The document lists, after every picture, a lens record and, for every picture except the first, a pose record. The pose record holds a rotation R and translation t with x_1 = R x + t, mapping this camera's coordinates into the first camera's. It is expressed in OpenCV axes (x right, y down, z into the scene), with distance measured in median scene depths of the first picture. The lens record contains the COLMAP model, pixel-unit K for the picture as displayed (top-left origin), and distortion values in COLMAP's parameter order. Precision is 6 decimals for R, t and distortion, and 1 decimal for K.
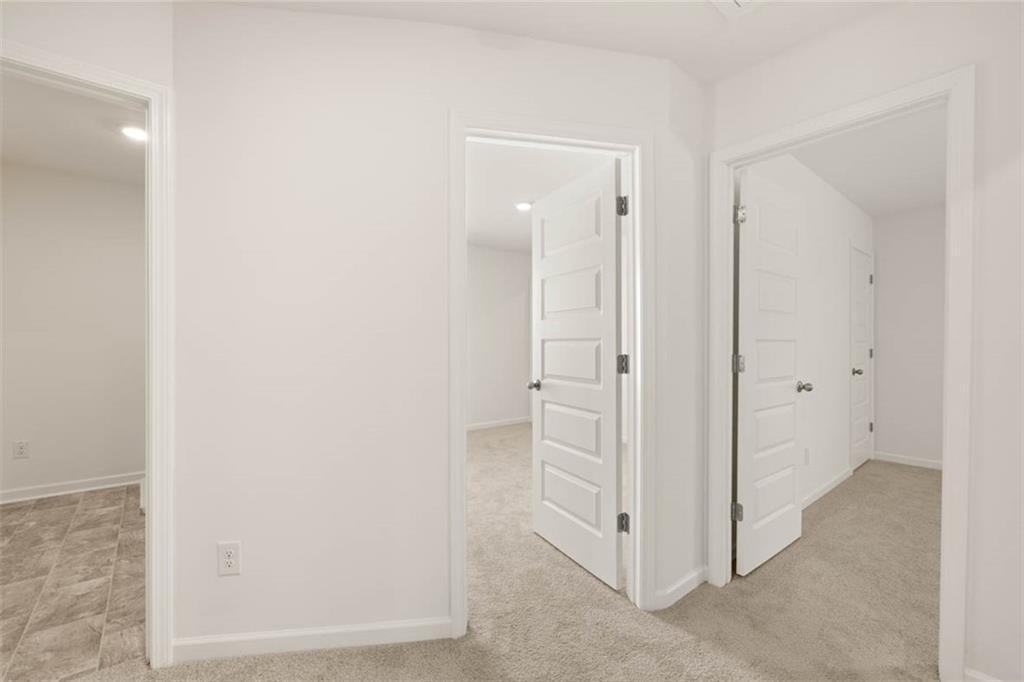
lens RADIAL K [[442.5, 0, 513.0], [0, 442.5, 345.9], [0, 0, 1]] dist [-0.001468, 0.000280]
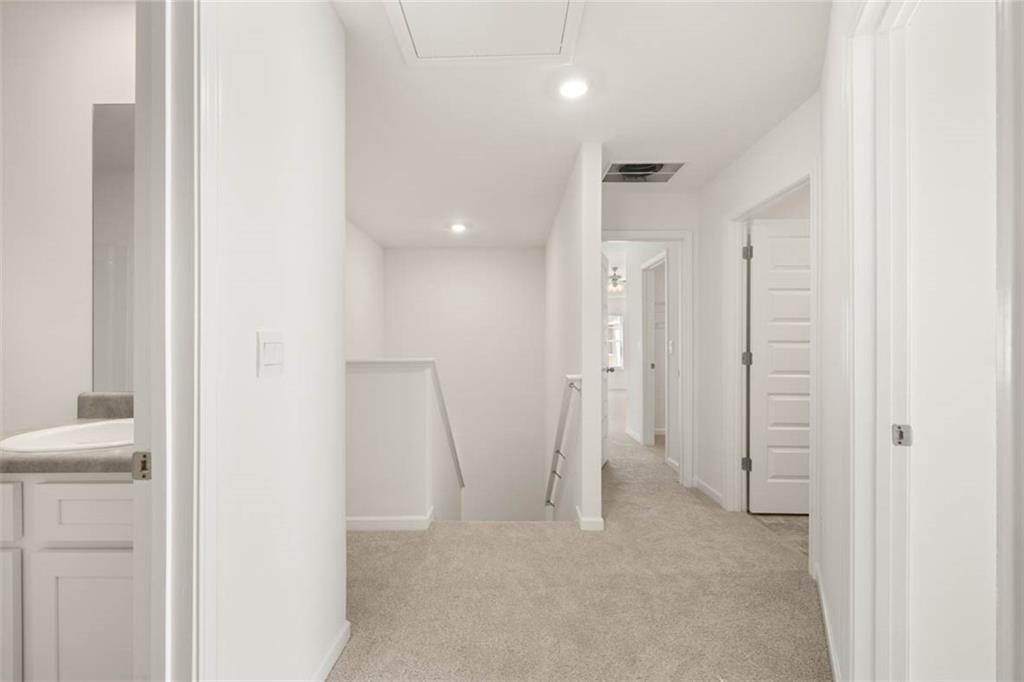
lens RADIAL K [[442.5, 0, 511.4], [0, 442.5, 344.0], [0, 0, 1]] dist [-0.001468, 0.000280]
pose [[0.775776, -0.005361, -0.630985, 0.584673], [0.002581, 0.999983, -0.005323, -0.001197], [0.631003, 0.002502, 0.775777, -0.401381]]
